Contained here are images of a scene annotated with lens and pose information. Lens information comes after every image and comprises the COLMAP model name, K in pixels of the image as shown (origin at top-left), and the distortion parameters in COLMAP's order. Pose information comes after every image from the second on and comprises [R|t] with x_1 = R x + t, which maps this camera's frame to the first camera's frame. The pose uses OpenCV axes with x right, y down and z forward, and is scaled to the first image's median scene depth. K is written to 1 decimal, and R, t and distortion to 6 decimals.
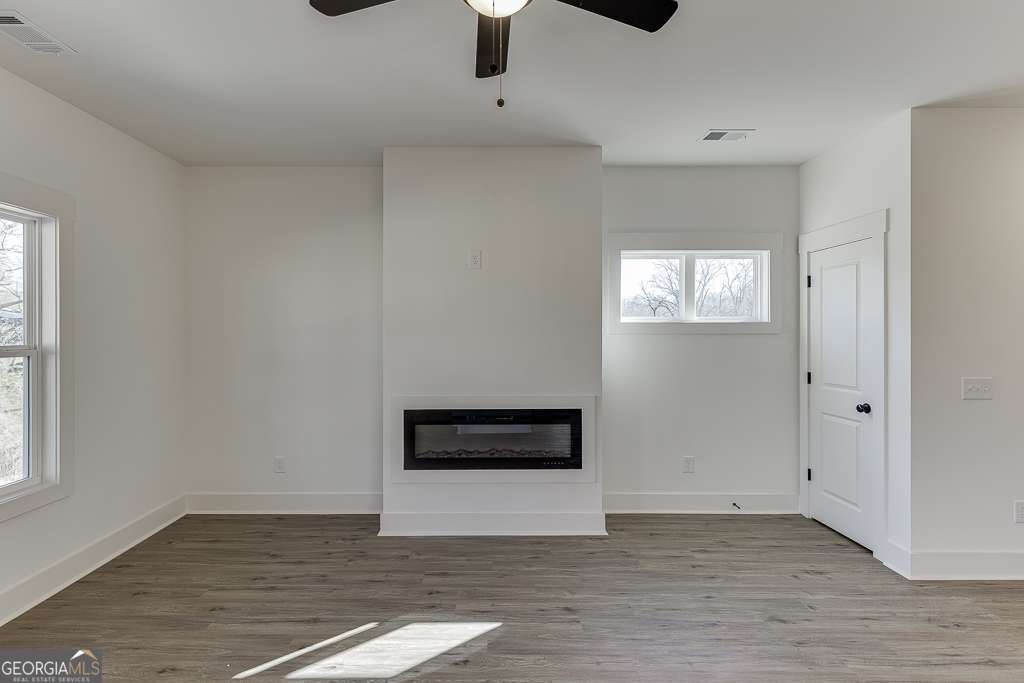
lens RADIAL K [[480.5, 0, 491.7], [0, 480.5, 332.9], [0, 0, 1]] dist [0.007226, -0.001949]
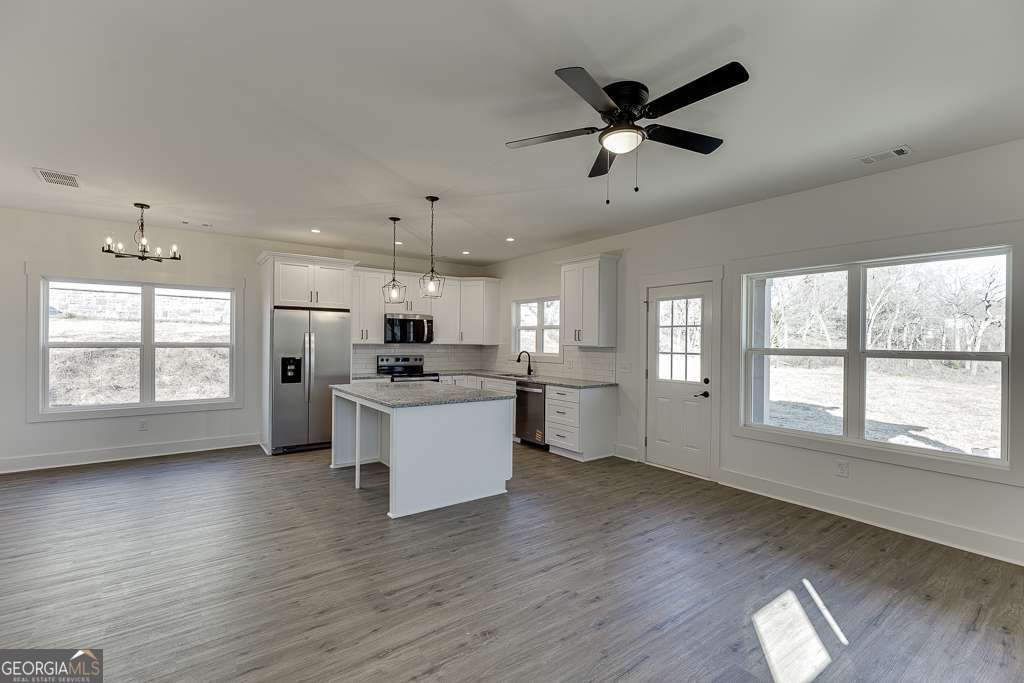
lens RADIAL K [[457.2, 0, 519.1], [0, 457.2, 341.1], [0, 0, 1]] dist [0.008825, -0.002225]
pose [[-0.802543, -0.007191, -0.596551, 0.598049], [-0.008908, 0.999960, -0.000069, 0.007307], [0.596528, 0.005259, -0.802575, 0.977953]]
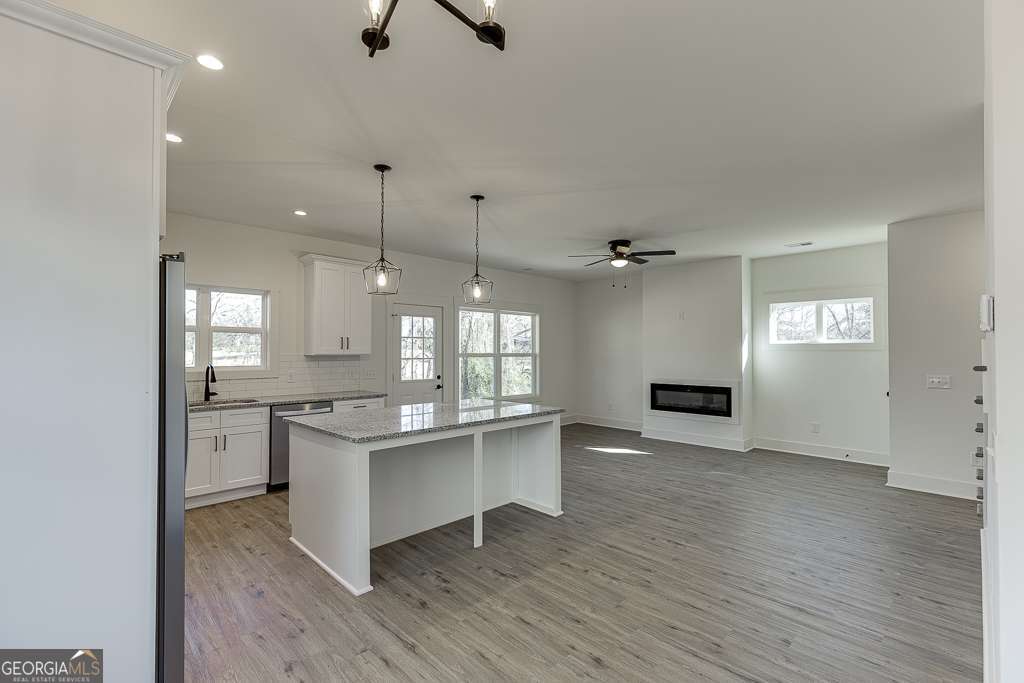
lens RADIAL K [[457.2, 0, 518.9], [0, 457.2, 342.9], [0, 0, 1]] dist [0.008825, -0.002225]
pose [[0.706020, -0.010073, -0.708120, 0.958287], [-0.002910, 0.999849, -0.017124, 0.008196], [0.708186, 0.014151, 0.705885, -1.024869]]
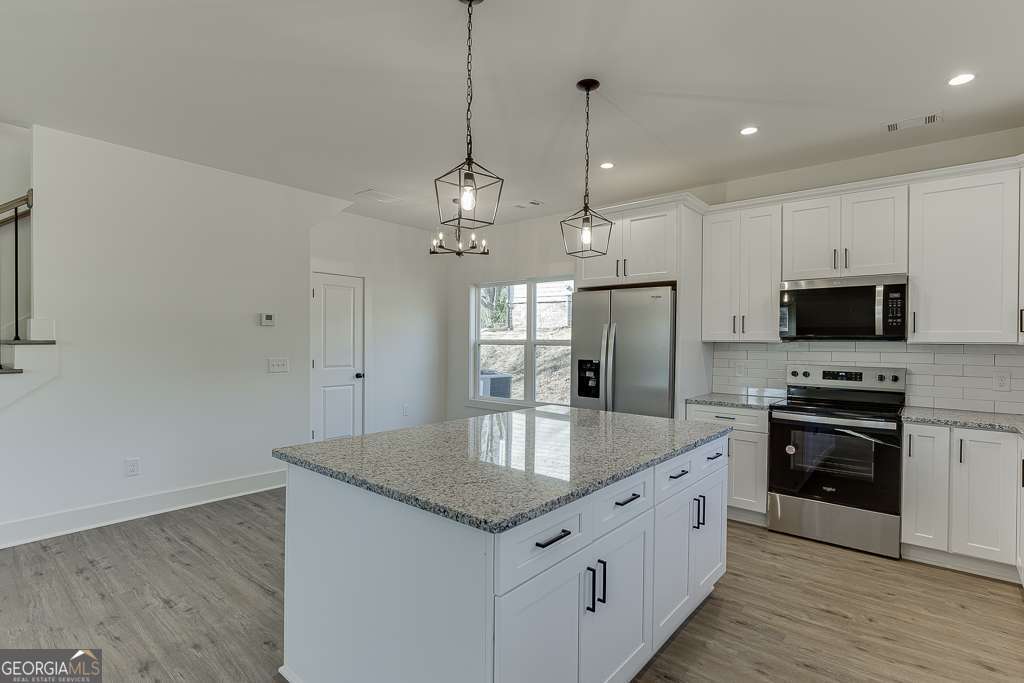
lens RADIAL K [[499.3, 0, 518.3], [0, 499.3, 343.0], [0, 0, 1]] dist [-0.001165, -0.000075]
pose [[-0.770666, -0.008136, 0.637188, -0.432921], [-0.005748, 0.999967, 0.005816, 0.025376], [-0.637214, 0.000820, -0.770687, 0.203234]]
